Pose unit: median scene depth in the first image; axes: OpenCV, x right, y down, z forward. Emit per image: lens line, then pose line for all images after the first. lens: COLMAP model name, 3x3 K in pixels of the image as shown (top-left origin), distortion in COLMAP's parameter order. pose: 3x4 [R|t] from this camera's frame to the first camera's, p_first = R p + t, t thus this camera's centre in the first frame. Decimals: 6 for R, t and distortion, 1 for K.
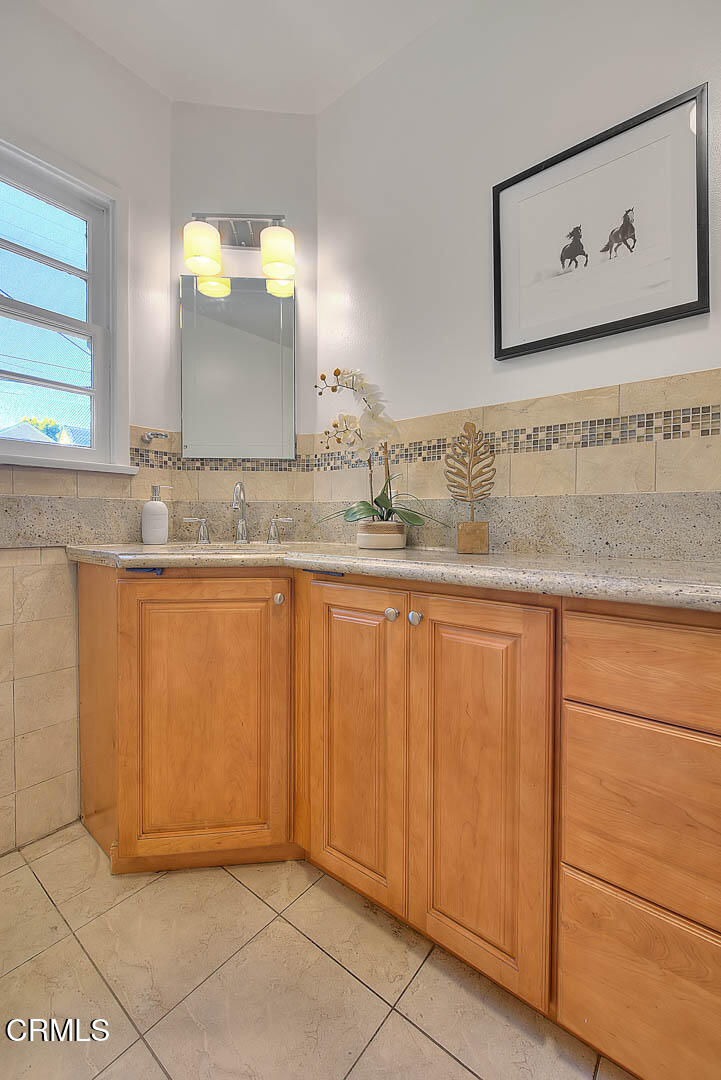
lens RADIAL K [[454.6, 0, 370.0], [0, 454.6, 523.6], [0, 0, 1]] dist [-0.001145, -0.001939]
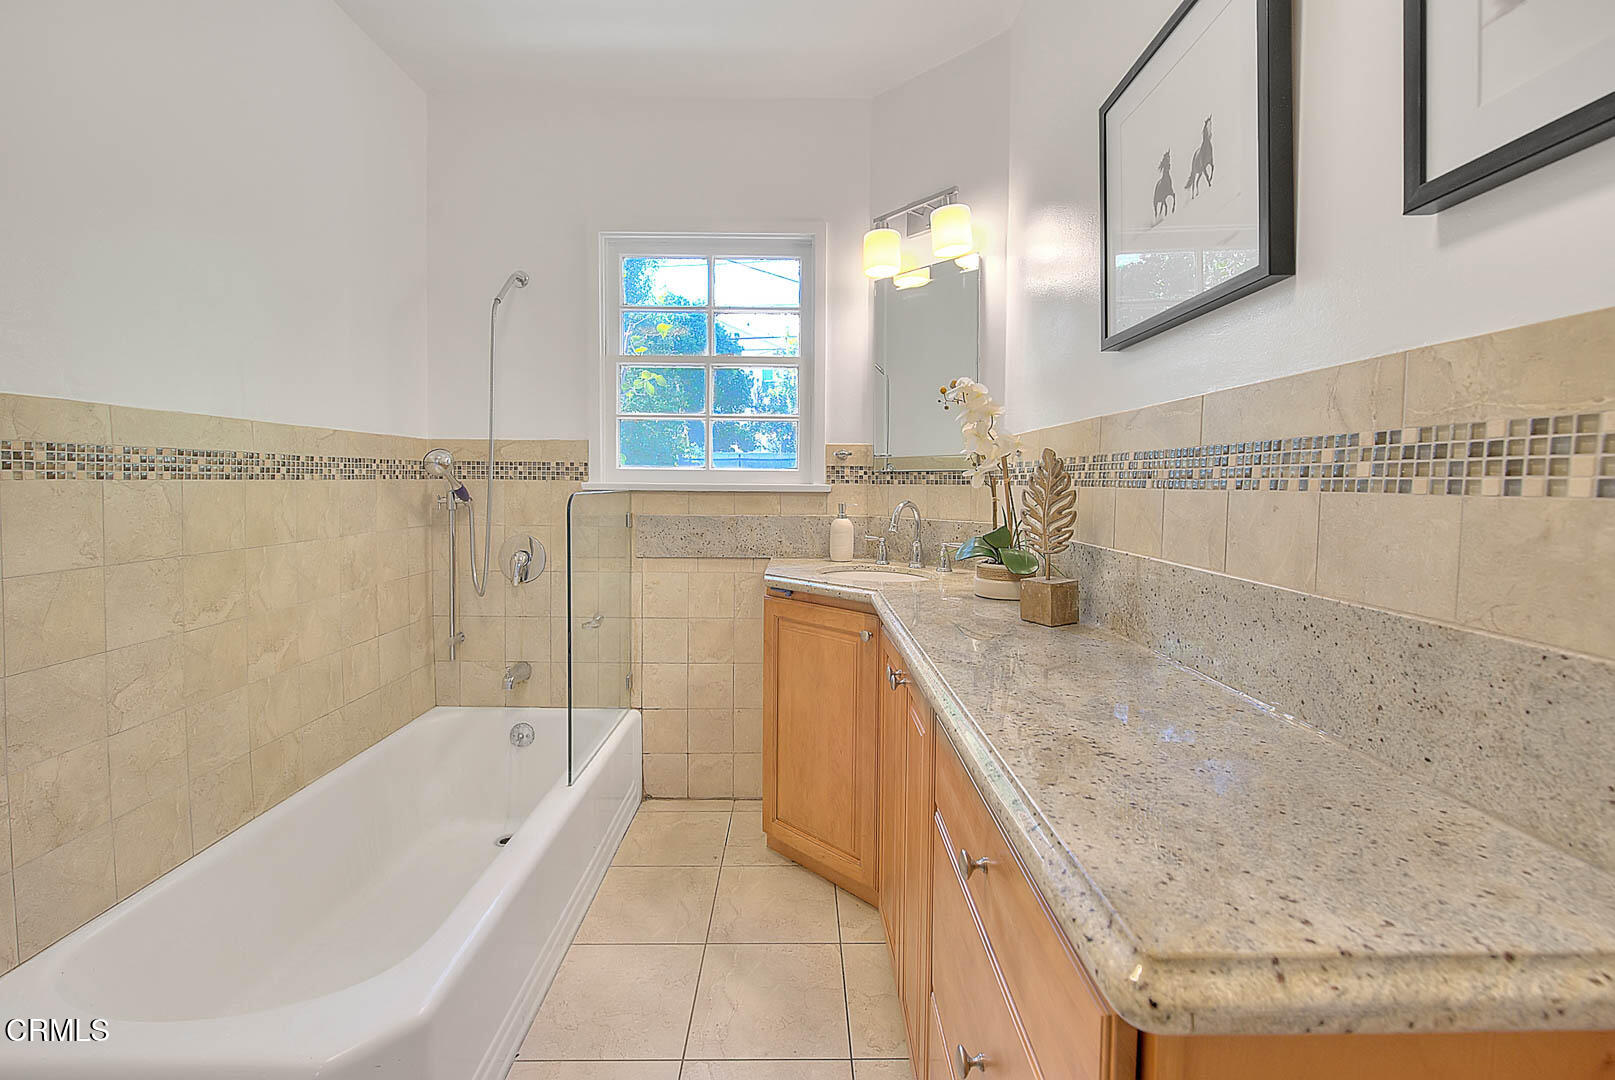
lens RADIAL K [[679.8, 0, 796.1], [0, 679.8, 498.2], [0, 0, 1]] dist [-0.001145, -0.001939]
pose [[0.621569, 0.019711, -0.783112, 0.906841], [-0.009907, 0.999801, 0.017302, -0.167619], [0.783297, -0.002996, 0.621640, -0.030081]]
